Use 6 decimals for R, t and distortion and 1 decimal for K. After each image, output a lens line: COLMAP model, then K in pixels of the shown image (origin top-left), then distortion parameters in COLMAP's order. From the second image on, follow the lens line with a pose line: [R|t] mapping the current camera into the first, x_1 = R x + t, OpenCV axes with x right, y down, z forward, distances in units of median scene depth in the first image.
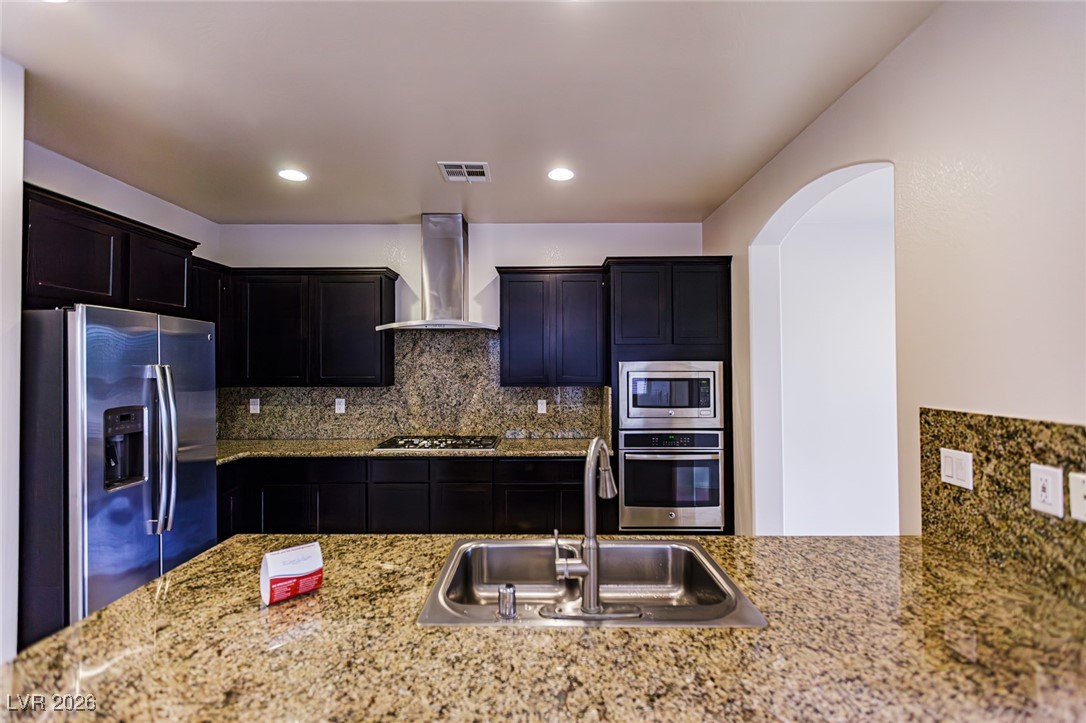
lens RADIAL K [[507.9, 0, 543.0], [0, 507.9, 361.5], [0, 0, 1]] dist [0.002673, 0.000013]
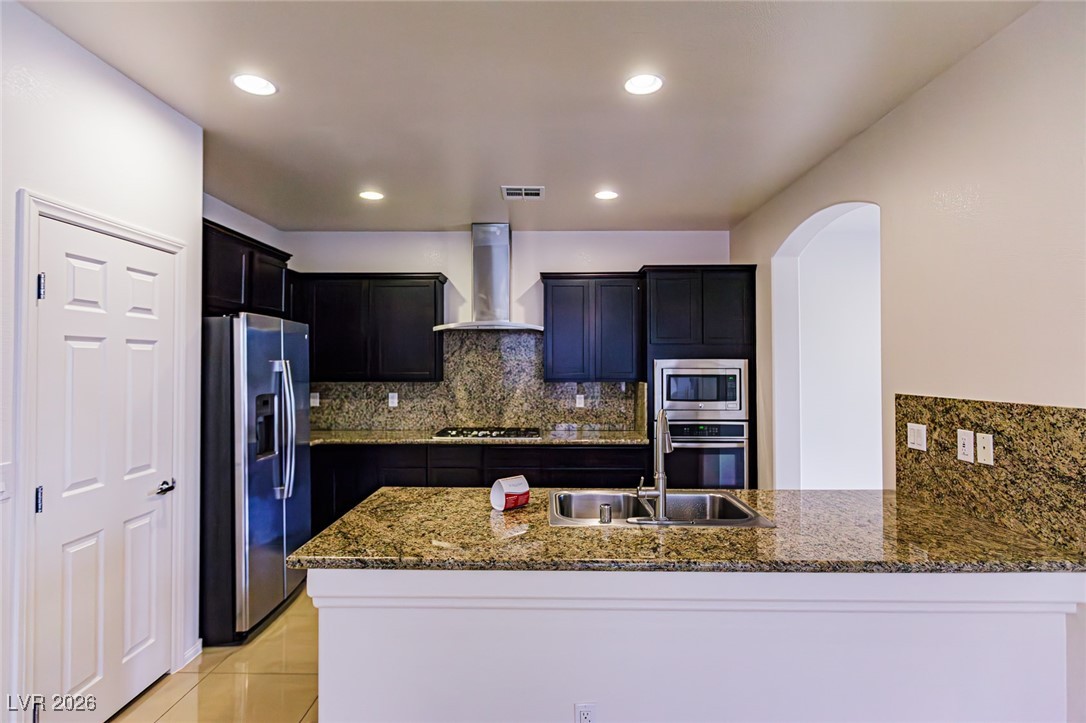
lens RADIAL K [[569.1, 0, 543.0], [0, 569.1, 361.5], [0, 0, 1]] dist [-0.001462, 0.000113]
pose [[0.999974, 0.003172, -0.006505, -0.102338], [-0.003157, 0.999992, 0.002337, 0.003077], [0.006512, -0.002316, 0.999976, -0.293811]]
